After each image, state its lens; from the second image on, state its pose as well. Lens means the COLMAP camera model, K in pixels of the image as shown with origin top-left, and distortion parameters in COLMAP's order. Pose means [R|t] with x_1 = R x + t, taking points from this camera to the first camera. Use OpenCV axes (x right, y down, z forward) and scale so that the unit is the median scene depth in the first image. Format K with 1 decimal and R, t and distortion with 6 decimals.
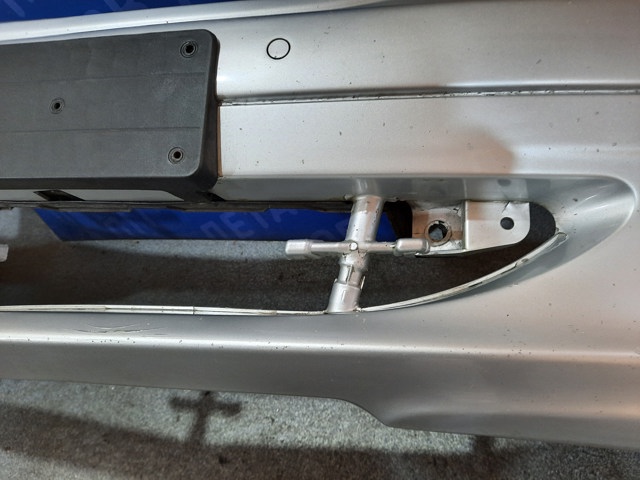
lens RADIAL K [[473.1, 0, 321.4], [0, 473.1, 239.0], [0, 0, 1]] dist [0.002474, -0.004125]
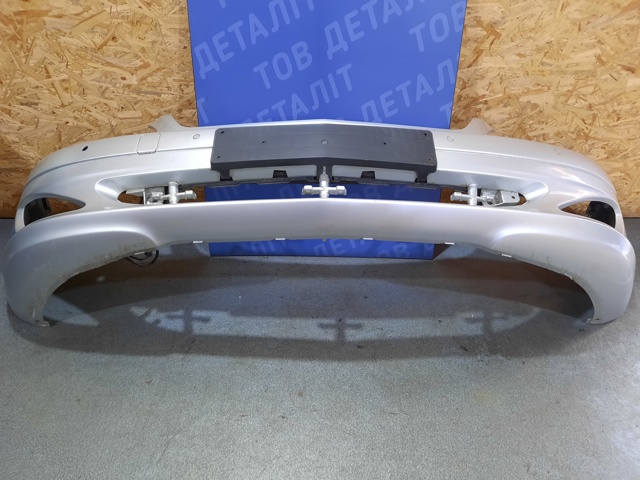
lens RADIAL K [[465.6, 0, 320.0], [0, 465.6, 240.0], [0, 0, 1]] dist [0.014392, -0.004636]
pose [[0.957897, 0.111097, 0.264747, -0.867950], [-0.007827, 0.931864, -0.362724, 0.725298], [-0.287006, 0.345380, 0.893499, -0.710106]]
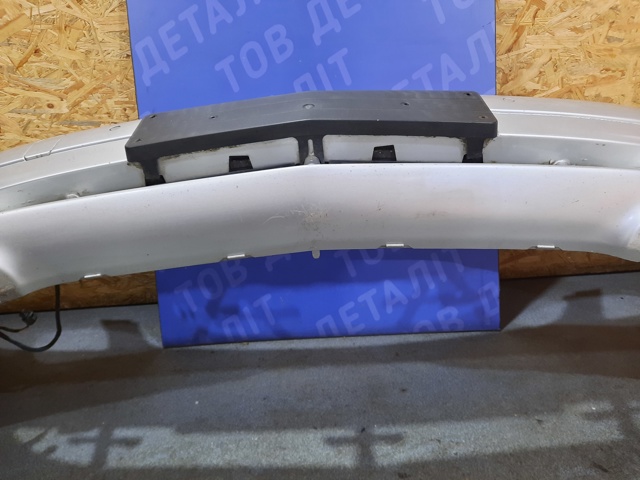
lens RADIAL K [[473.1, 0, 321.4], [0, 473.1, 239.0], [0, 0, 1]] dist [0.002474, -0.004125]
pose [[0.976116, 0.116074, 0.183641, -0.602095], [0.026931, 0.774130, -0.632454, 0.692705], [-0.215573, 0.622294, 0.752515, -0.017769]]
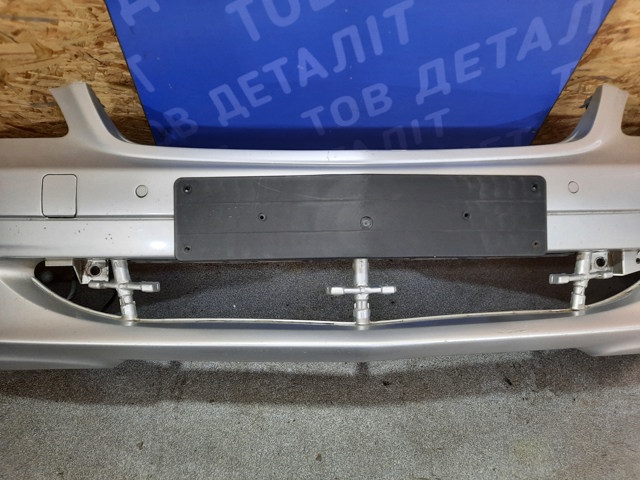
lens RADIAL K [[465.6, 0, 320.0], [0, 465.6, 240.0], [0, 0, 1]] dist [0.014392, -0.004636]
pose [[0.946092, -0.056331, 0.318963, -0.855817], [-0.002609, 0.983403, 0.181415, -0.264748], [-0.323888, -0.172467, 0.930243, -0.262667]]
